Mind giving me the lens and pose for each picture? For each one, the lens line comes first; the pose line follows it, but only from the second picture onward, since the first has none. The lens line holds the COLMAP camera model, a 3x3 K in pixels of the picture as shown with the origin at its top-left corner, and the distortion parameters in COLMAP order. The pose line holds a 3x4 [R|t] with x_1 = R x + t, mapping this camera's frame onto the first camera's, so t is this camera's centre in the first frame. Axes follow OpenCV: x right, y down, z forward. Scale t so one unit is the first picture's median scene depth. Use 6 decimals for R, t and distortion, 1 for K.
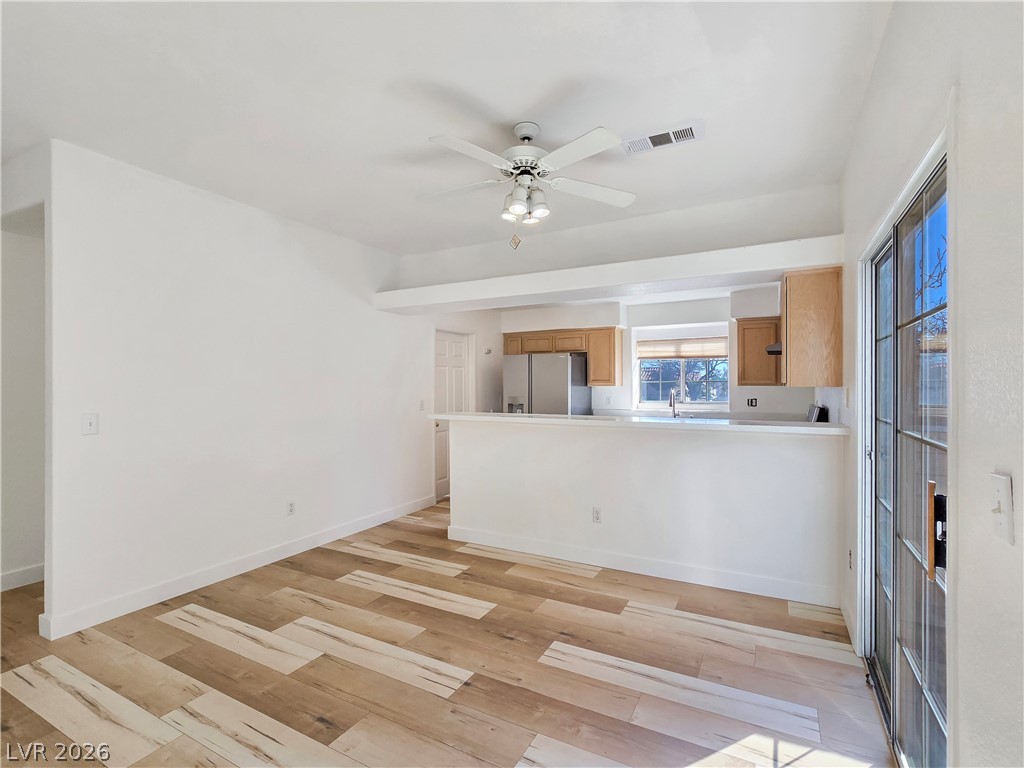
lens RADIAL K [[488.6, 0, 505.3], [0, 488.6, 387.3], [0, 0, 1]] dist [-0.002008, 0.001332]
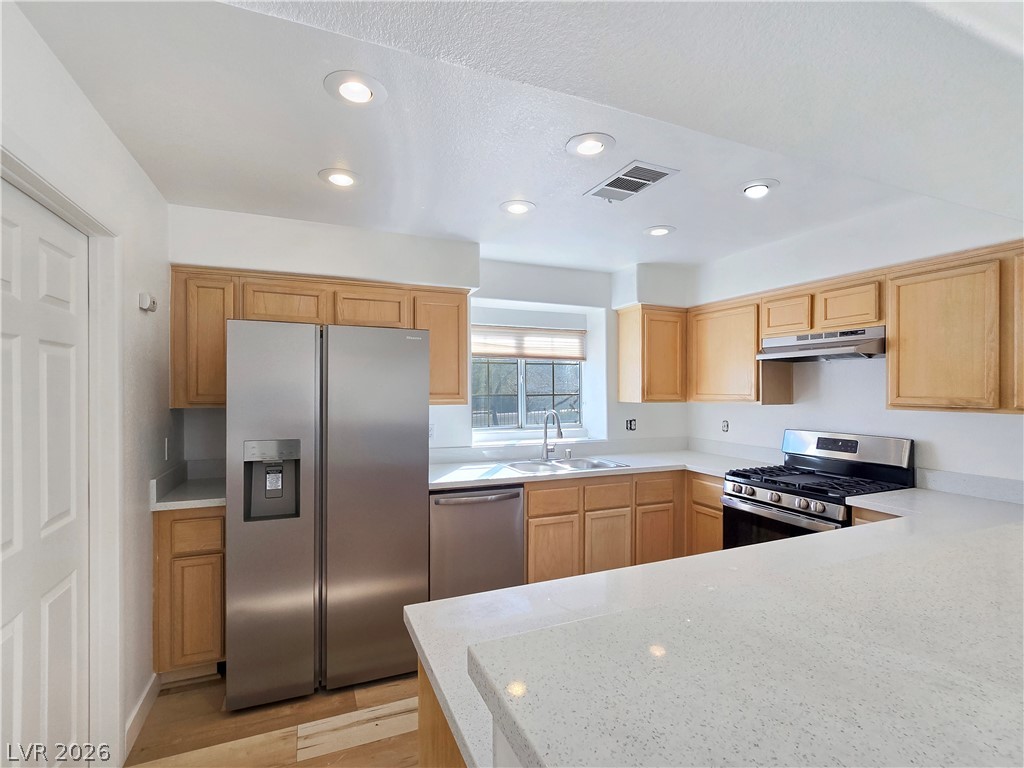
lens RADIAL K [[488.6, 0, 506.3], [0, 488.6, 399.1], [0, 0, 1]] dist [-0.002008, 0.001332]
pose [[0.631336, -0.007424, 0.775474, -0.269190], [-0.001804, 0.999937, 0.011042, -0.023899], [-0.775508, -0.008370, 0.631283, 1.123220]]
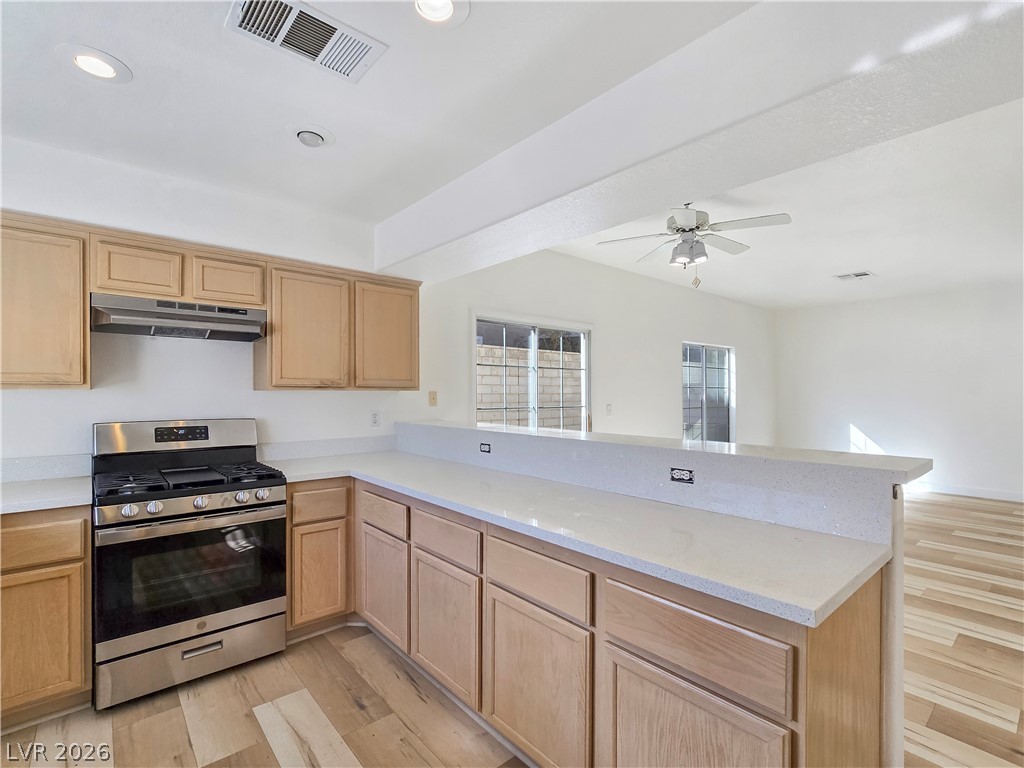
lens RADIAL K [[488.6, 0, 506.4], [0, 488.6, 391.3], [0, 0, 1]] dist [-0.002008, 0.001332]
pose [[-0.930942, 0.002274, 0.365160, 0.025733], [0.004504, 0.999976, 0.005256, -0.001544], [-0.365140, 0.006538, -0.930930, 1.732439]]
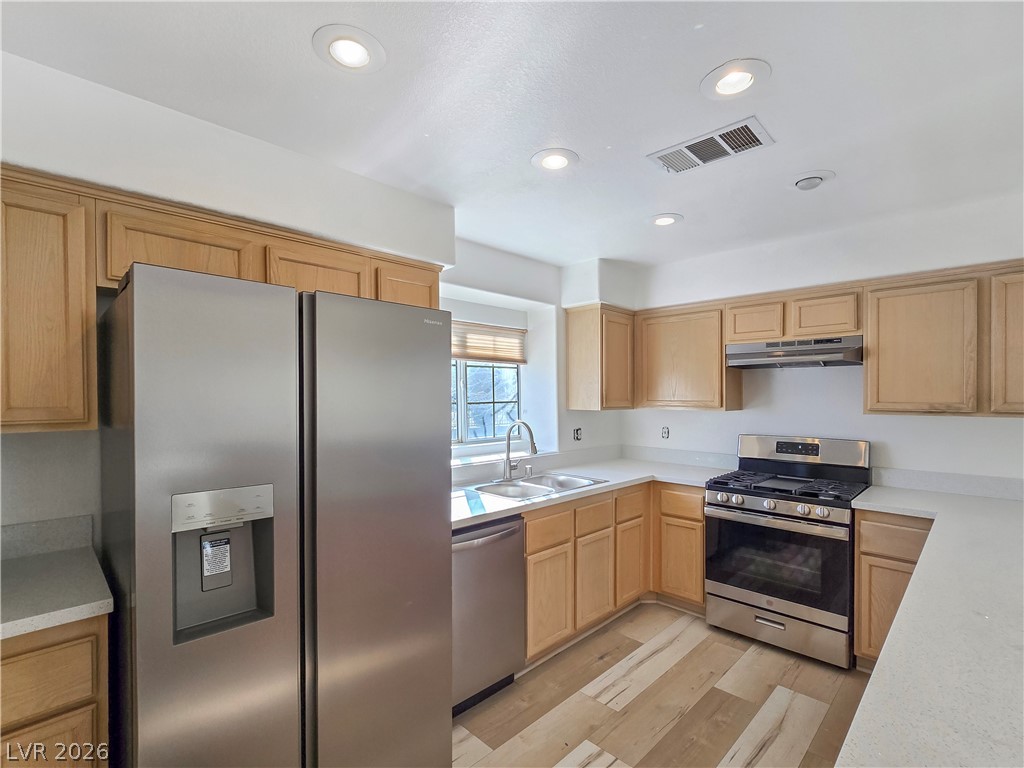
lens RADIAL K [[488.6, 0, 509.3], [0, 488.6, 407.6], [0, 0, 1]] dist [-0.002008, 0.001332]
pose [[0.289566, -0.017041, 0.957006, -0.248341], [0.004685, 0.999855, 0.016386, -0.027251], [-0.957147, -0.000261, 0.289603, 1.461069]]
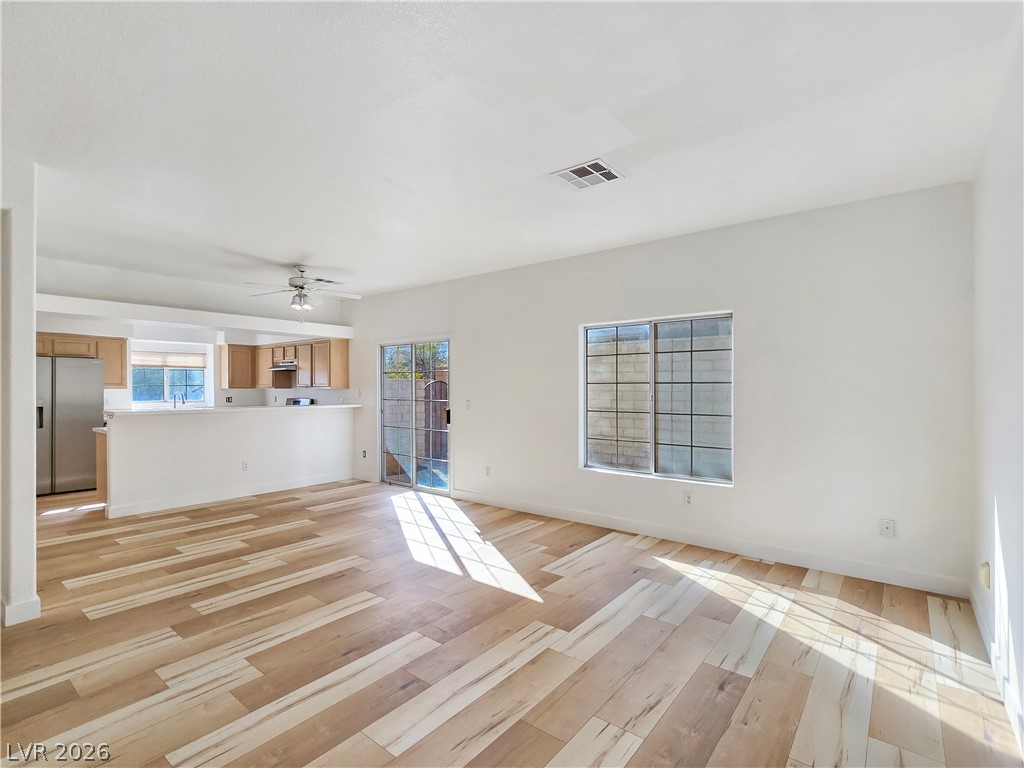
lens RADIAL K [[488.6, 0, 496.6], [0, 488.6, 389.7], [0, 0, 1]] dist [-0.002008, 0.001332]
pose [[0.194892, -0.000058, 0.980825, -1.318085], [0.004319, 0.999990, -0.000799, 0.008452], [-0.980815, 0.004391, 0.194890, -0.166192]]
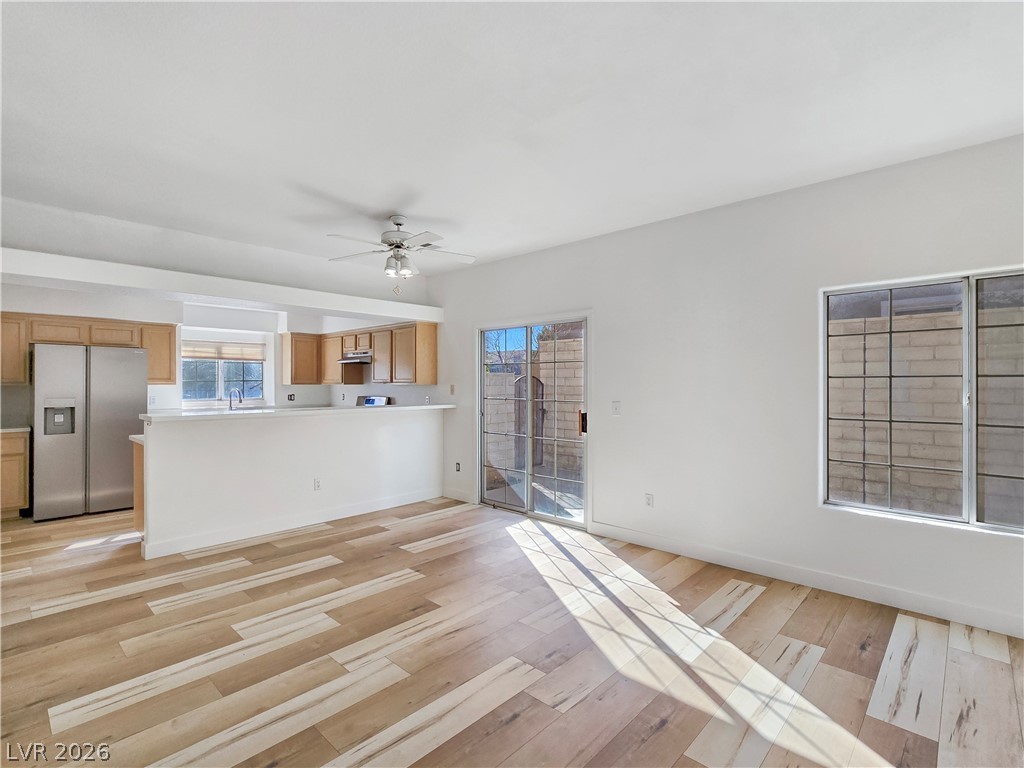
lens RADIAL K [[488.6, 0, 503.9], [0, 488.6, 383.3], [0, 0, 1]] dist [-0.002008, 0.001332]
pose [[0.264747, 0.004100, 0.964309, -0.959115], [0.004164, 0.999977, -0.005395, 0.004765], [-0.964309, 0.005444, 0.264724, 0.190147]]
